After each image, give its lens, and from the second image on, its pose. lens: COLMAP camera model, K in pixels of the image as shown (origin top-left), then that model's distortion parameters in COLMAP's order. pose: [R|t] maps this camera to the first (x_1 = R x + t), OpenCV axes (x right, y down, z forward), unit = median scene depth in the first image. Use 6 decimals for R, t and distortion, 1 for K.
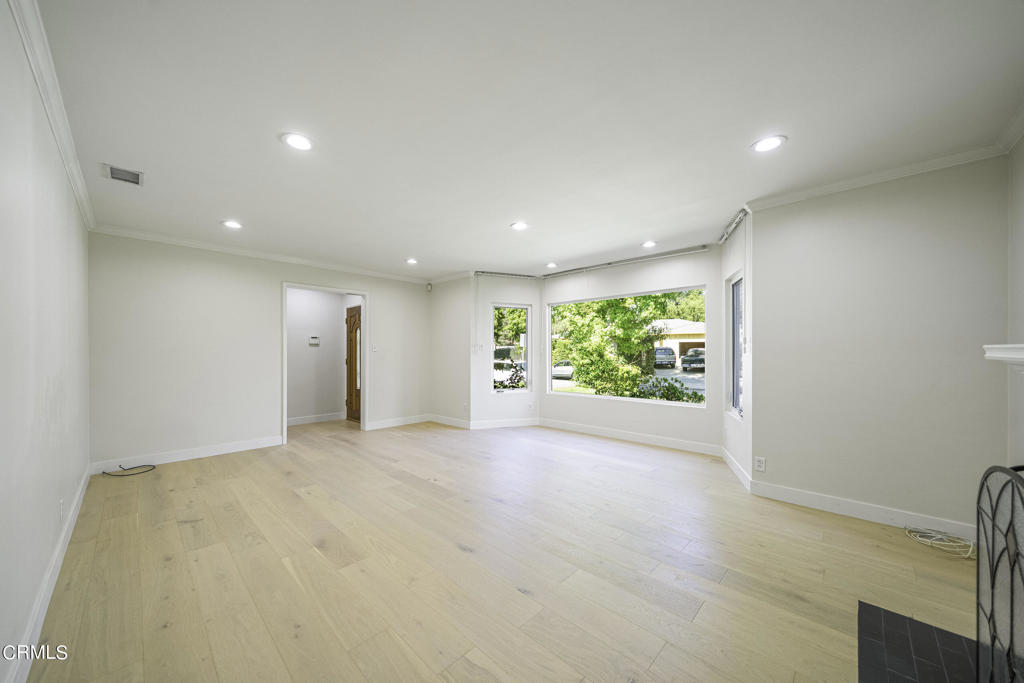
lens RADIAL K [[362.2, 0, 513.3], [0, 362.2, 360.2], [0, 0, 1]] dist [0.000680, -0.000201]
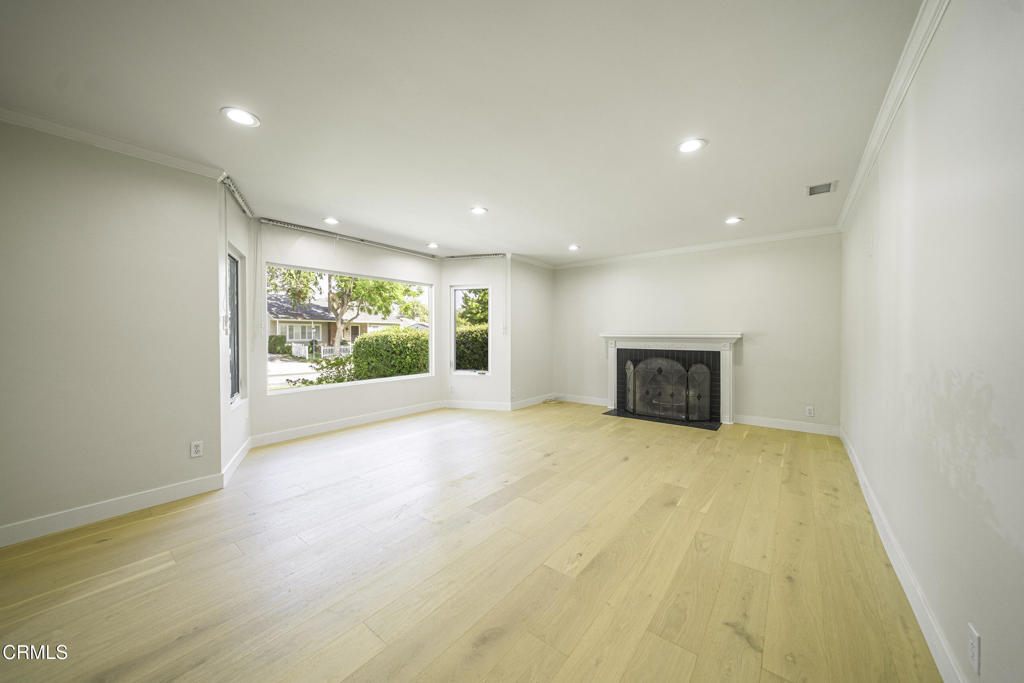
lens RADIAL K [[353.6, 0, 512.8], [0, 353.6, 346.2], [0, 0, 1]] dist [0.001398, 0.000022]
pose [[-0.083079, -0.031162, 0.996056, -1.253454], [0.021371, 0.999225, 0.033044, -0.023878], [-0.996314, 0.024032, -0.082349, 1.250347]]
